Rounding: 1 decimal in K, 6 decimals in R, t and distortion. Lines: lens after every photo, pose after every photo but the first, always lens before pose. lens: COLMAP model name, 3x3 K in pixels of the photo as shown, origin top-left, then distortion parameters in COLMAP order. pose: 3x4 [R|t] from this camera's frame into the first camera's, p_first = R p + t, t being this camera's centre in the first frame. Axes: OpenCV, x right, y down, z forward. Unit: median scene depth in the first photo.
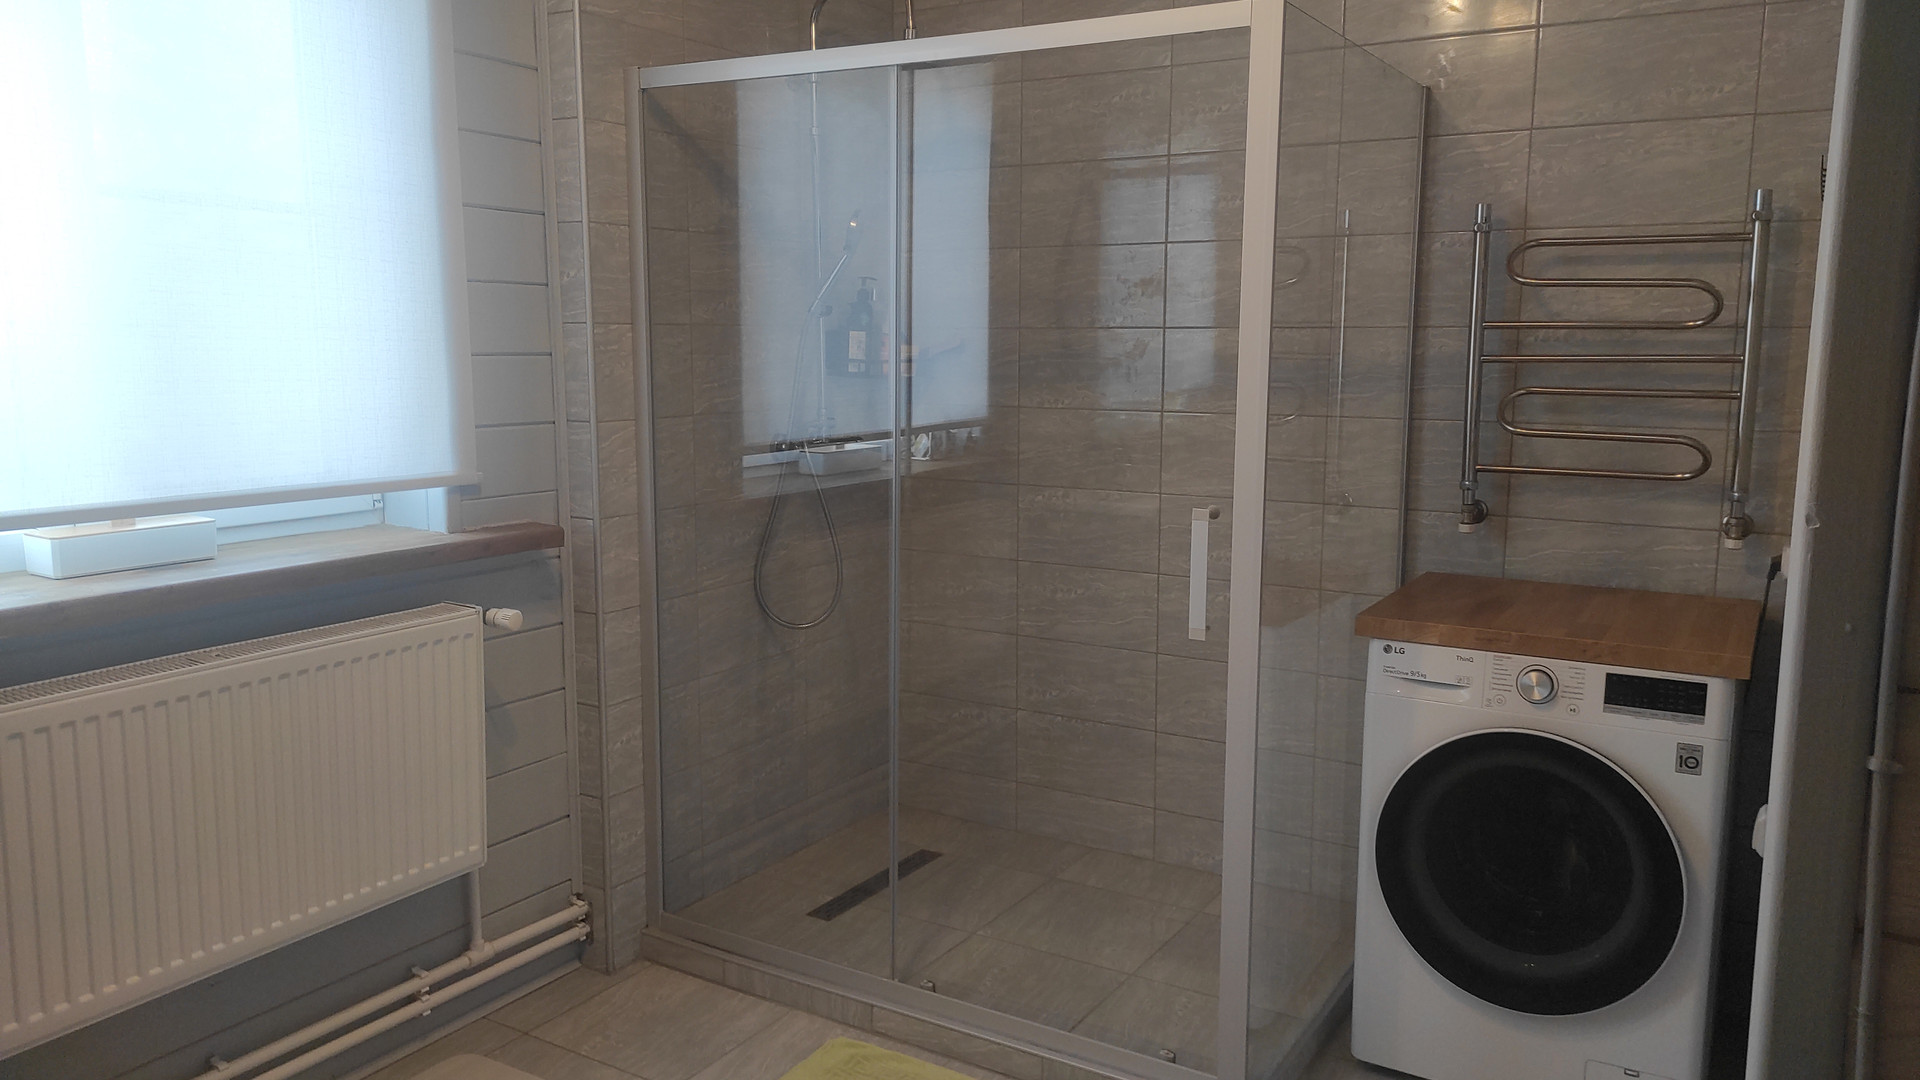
lens RADIAL K [[1414.4, 0, 962.8], [0, 1414.4, 535.8], [0, 0, 1]] dist [0.028863, -0.009392]
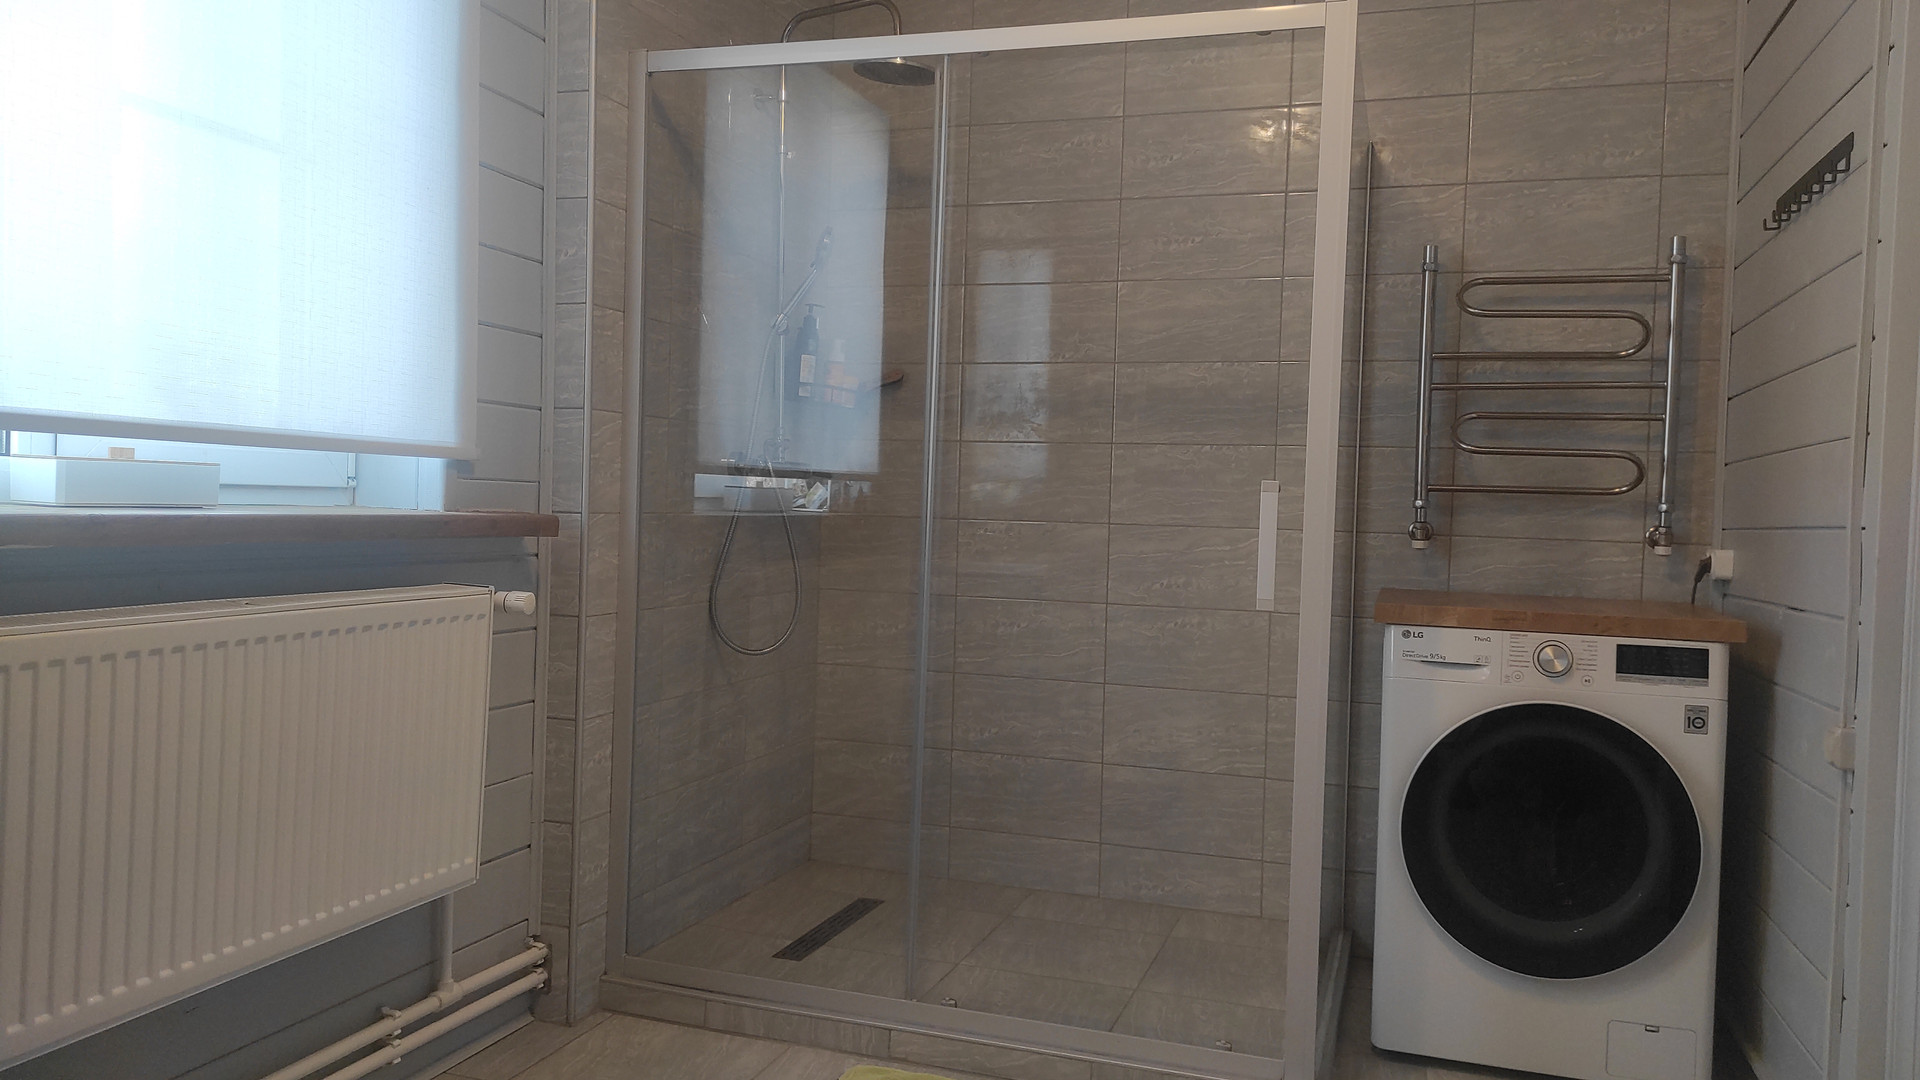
lens RADIAL K [[1414.4, 0, 961.2], [0, 1414.4, 535.0], [0, 0, 1]] dist [0.028863, -0.009392]
pose [[0.974679, 0.020096, 0.222704, -0.228633], [0.005237, 0.993629, -0.112580, 0.110566], [-0.223548, 0.110896, 0.968364, 0.046433]]
